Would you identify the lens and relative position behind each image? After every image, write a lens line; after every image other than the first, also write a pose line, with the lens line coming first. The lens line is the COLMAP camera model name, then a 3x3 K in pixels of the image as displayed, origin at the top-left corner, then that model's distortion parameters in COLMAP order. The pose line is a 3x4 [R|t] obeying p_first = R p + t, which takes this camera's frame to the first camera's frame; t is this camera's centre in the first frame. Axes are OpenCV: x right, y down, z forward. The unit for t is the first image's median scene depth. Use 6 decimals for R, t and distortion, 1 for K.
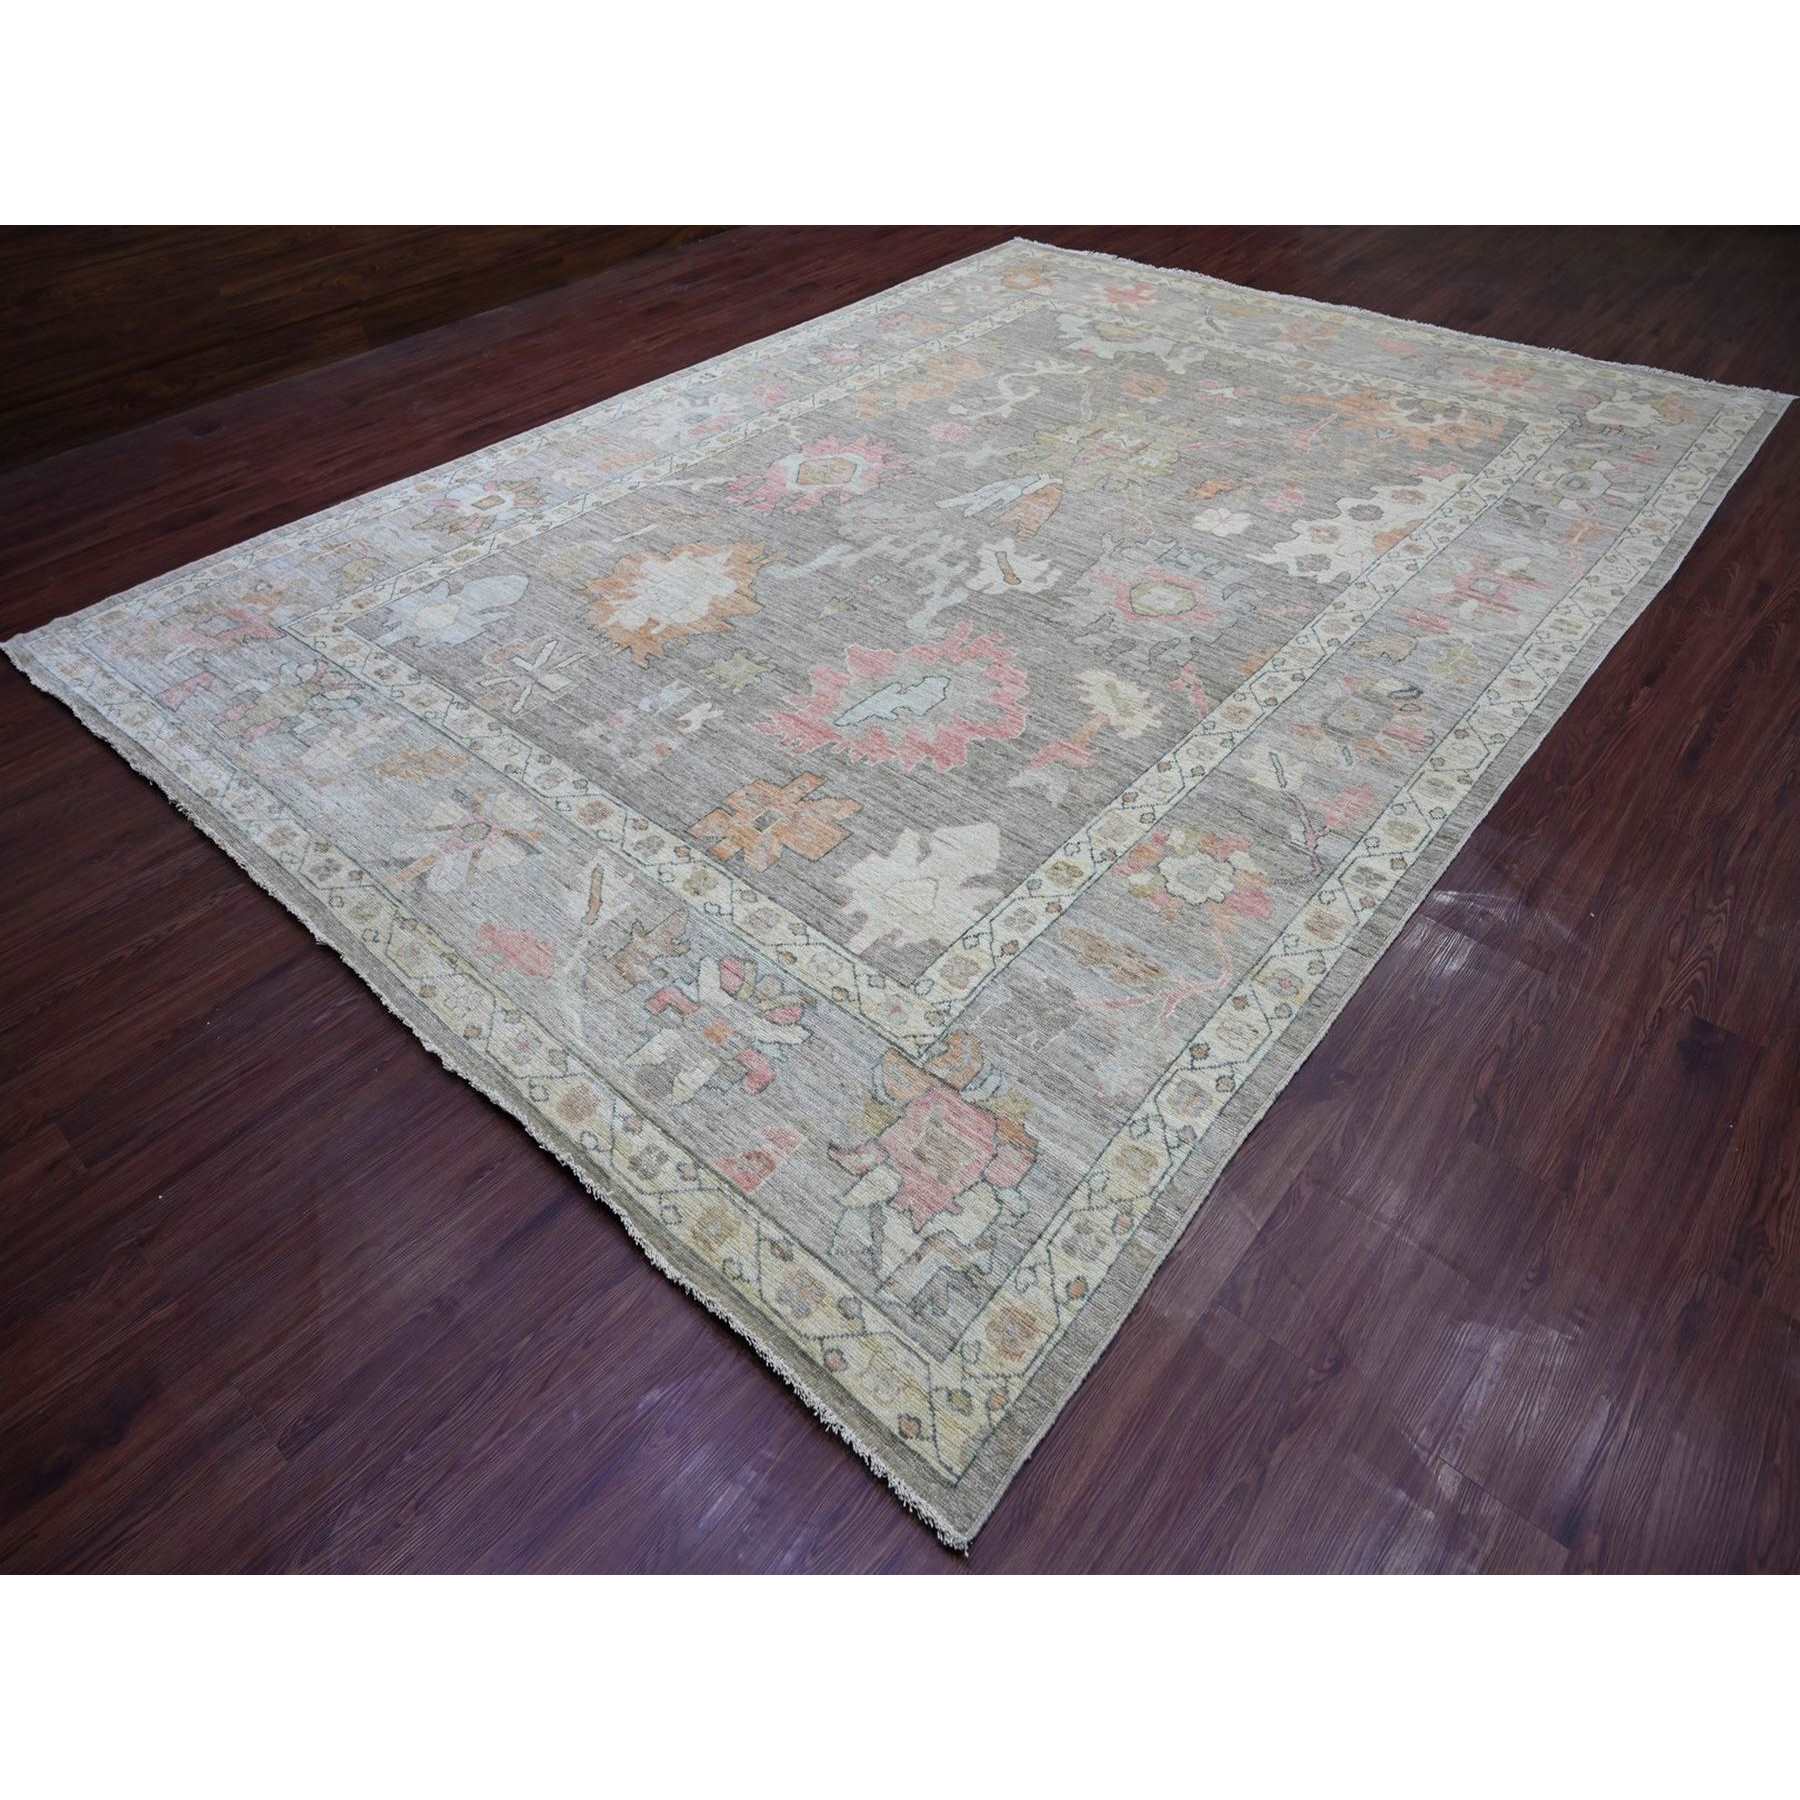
lens RADIAL K [[1069.7, 0, 900.0], [0, 1069.7, 900.0], [0, 0, 1]] dist [-0.007549, -0.000020]
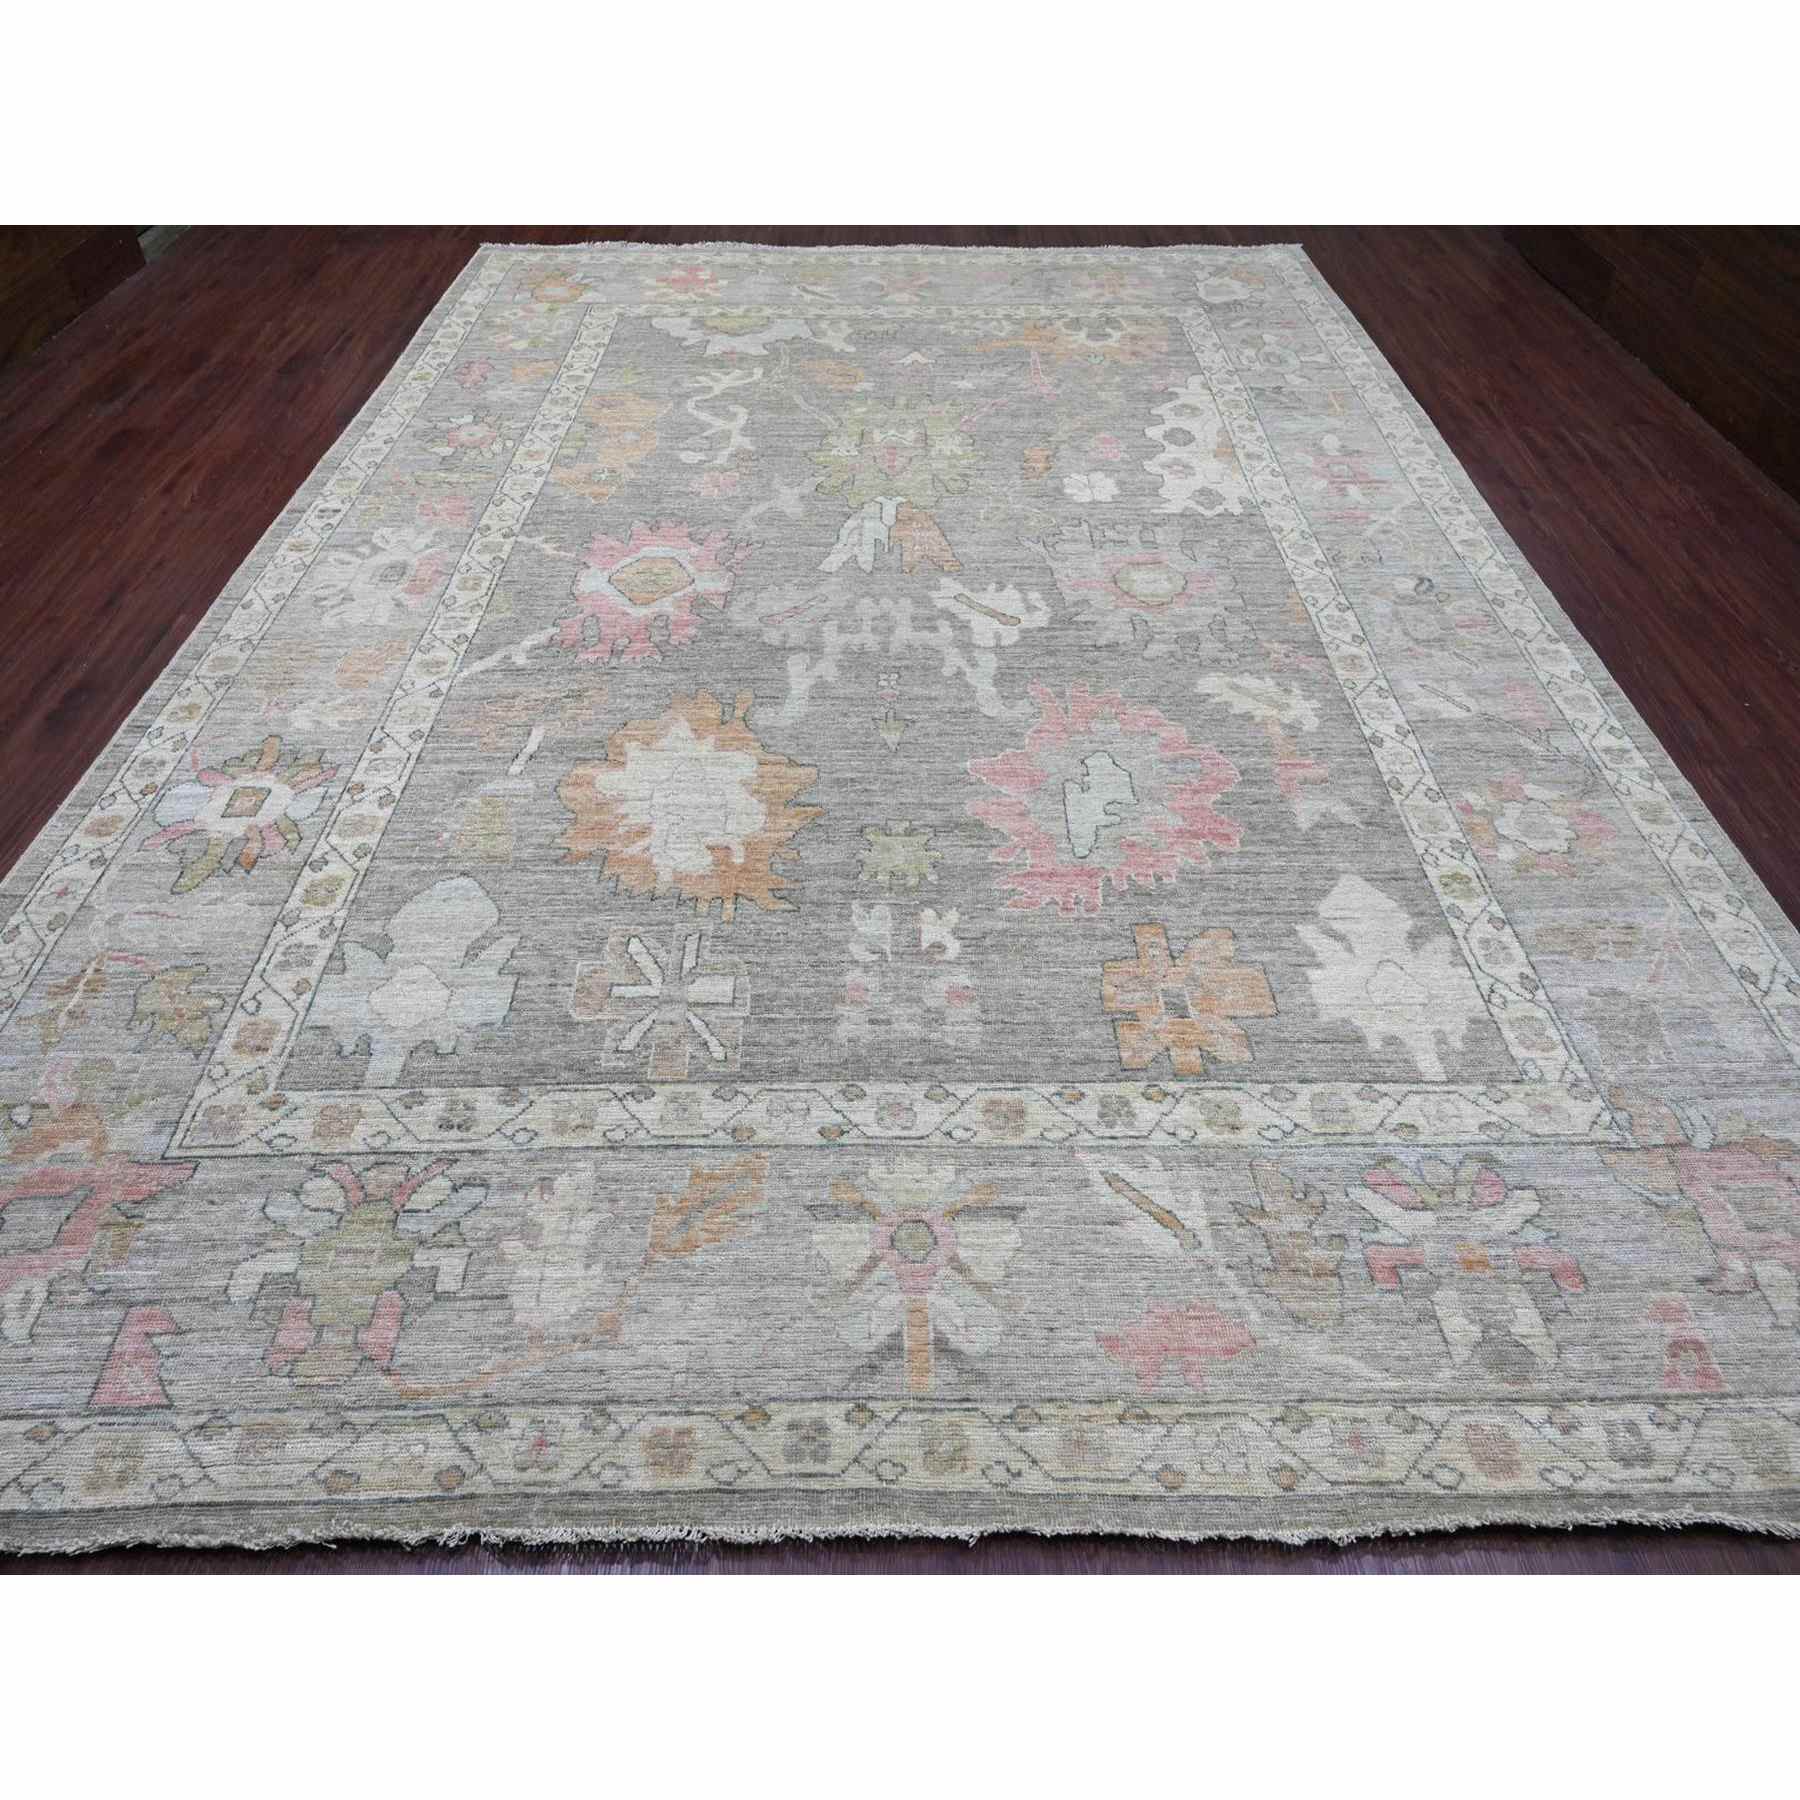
lens RADIAL K [[1069.7, 0, 900.0], [0, 1069.7, 900.0], [0, 0, 1]] dist [-0.007549, -0.000020]
pose [[0.752197, -0.472836, 0.458941, -0.602147], [0.456225, 0.876254, 0.155039, -0.354464], [-0.475457, 0.092761, 0.874835, 0.389781]]
